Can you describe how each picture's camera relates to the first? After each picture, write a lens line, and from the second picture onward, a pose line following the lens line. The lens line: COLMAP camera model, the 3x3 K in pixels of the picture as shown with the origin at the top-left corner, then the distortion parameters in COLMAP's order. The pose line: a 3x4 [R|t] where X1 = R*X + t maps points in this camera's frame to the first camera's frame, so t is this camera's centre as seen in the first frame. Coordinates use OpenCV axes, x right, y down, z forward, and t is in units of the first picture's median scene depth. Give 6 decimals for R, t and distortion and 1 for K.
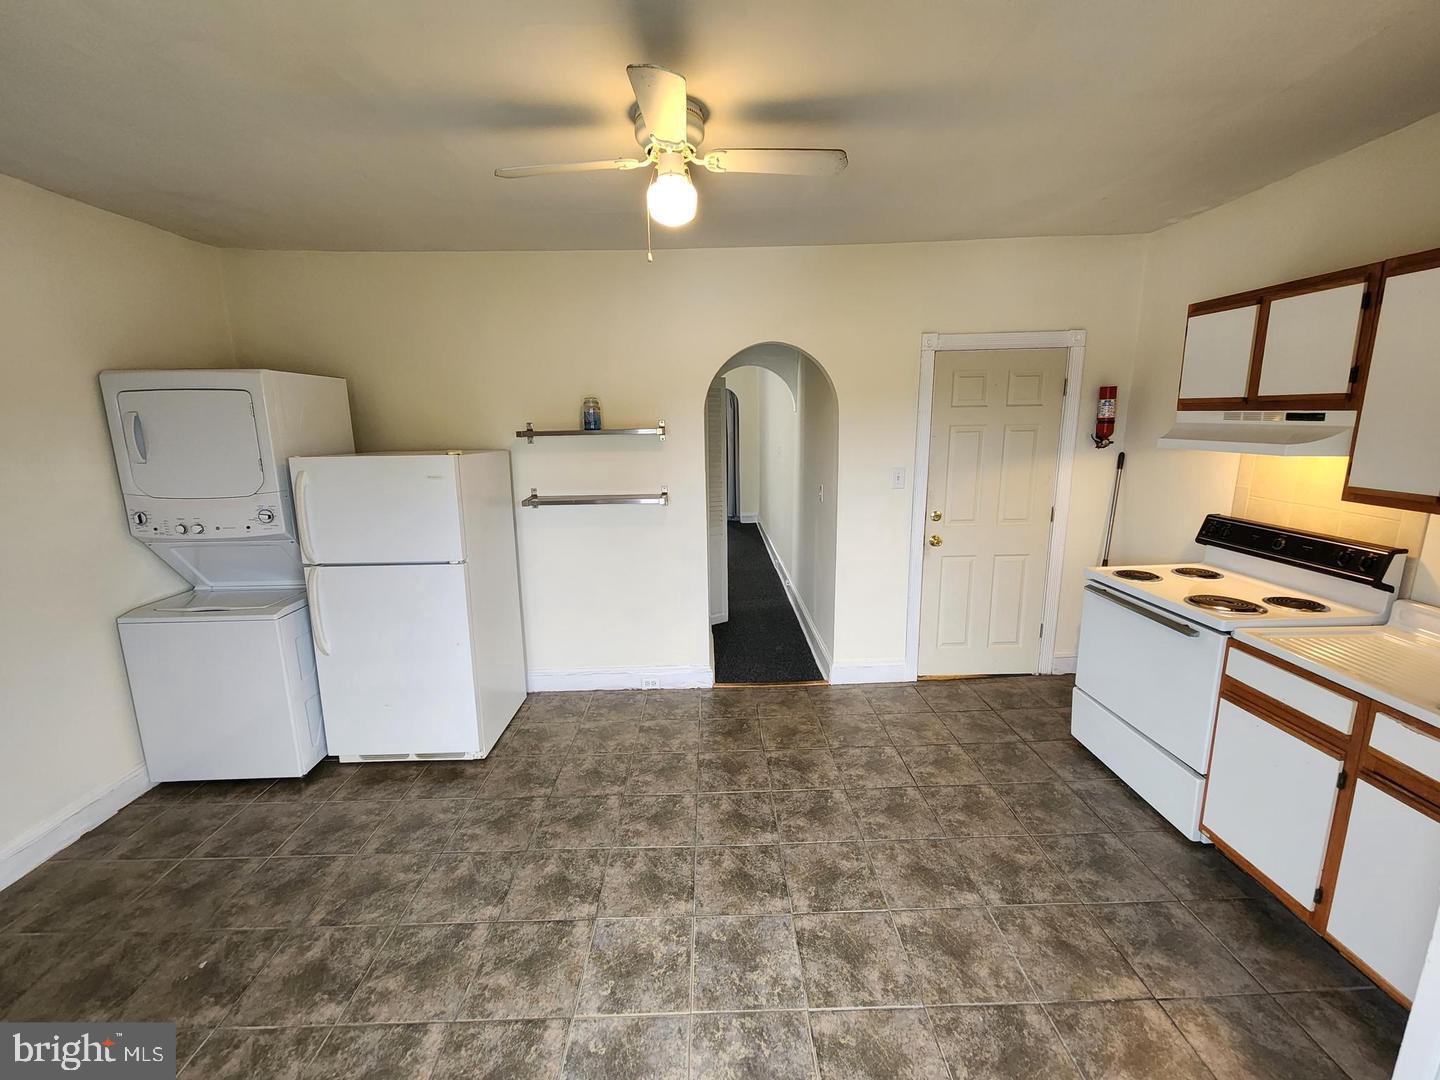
lens RADIAL K [[584.0, 0, 717.9], [0, 584.0, 529.3], [0, 0, 1]] dist [0.000312, 0.000308]
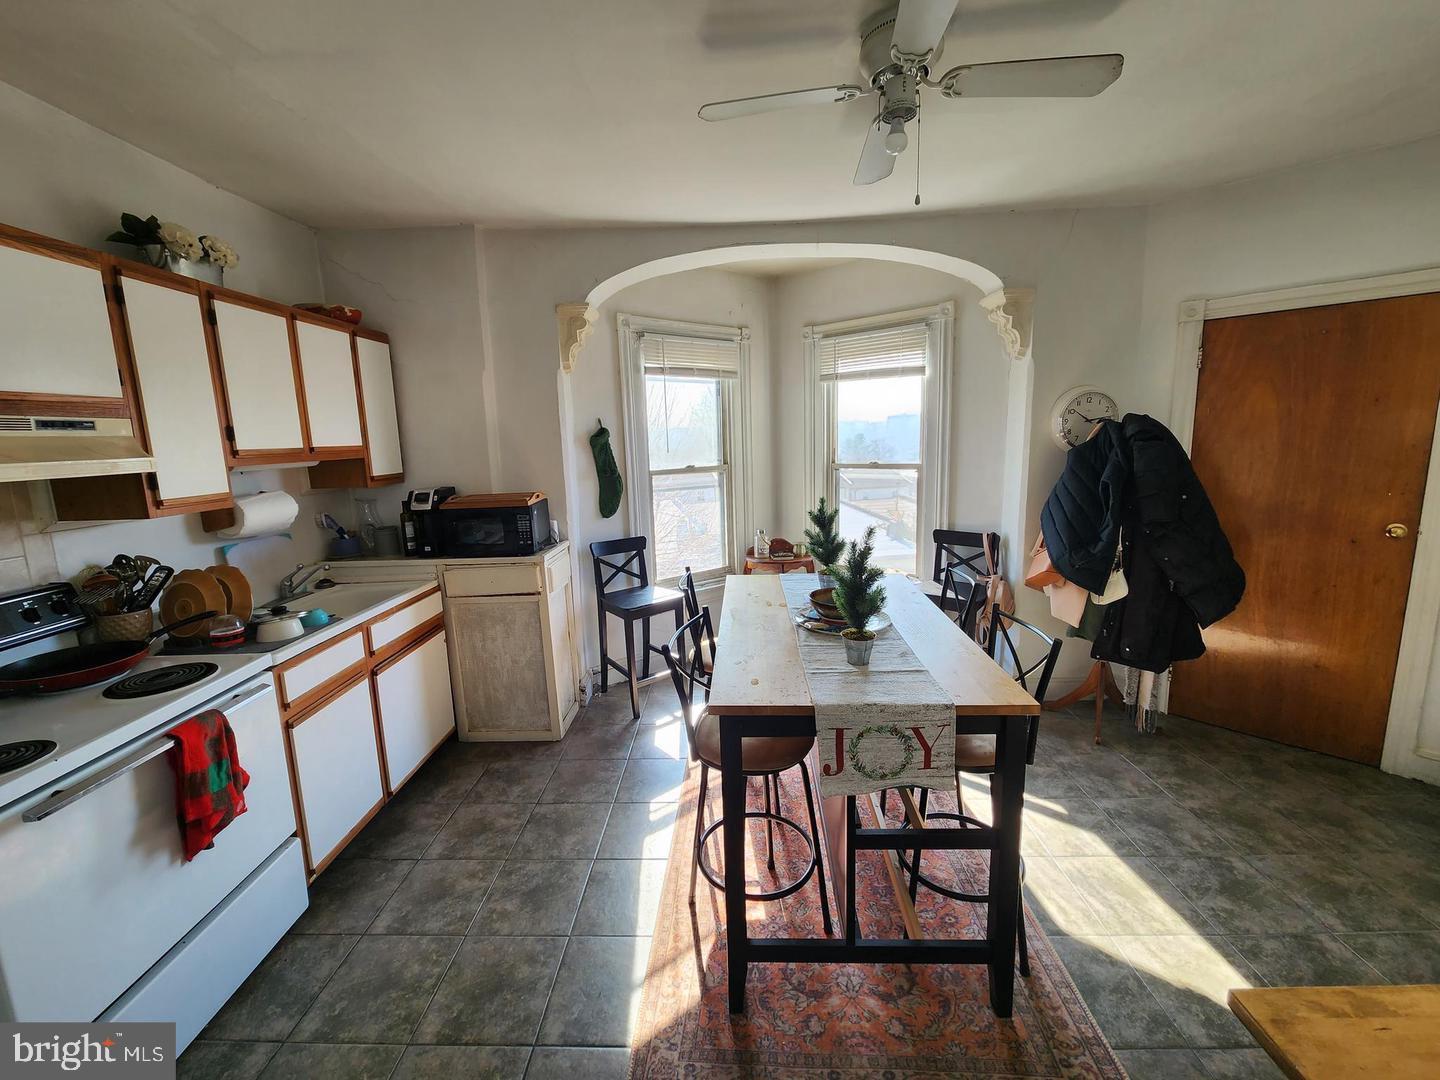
lens RADIAL K [[584.0, 0, 715.6], [0, 584.0, 537.8], [0, 0, 1]] dist [0.000312, 0.000308]
pose [[-0.997456, 0.036301, 0.061353, 0.148211], [0.056593, 0.926567, 0.371848, -0.302651], [-0.043349, 0.374374, -0.926264, 1.782057]]
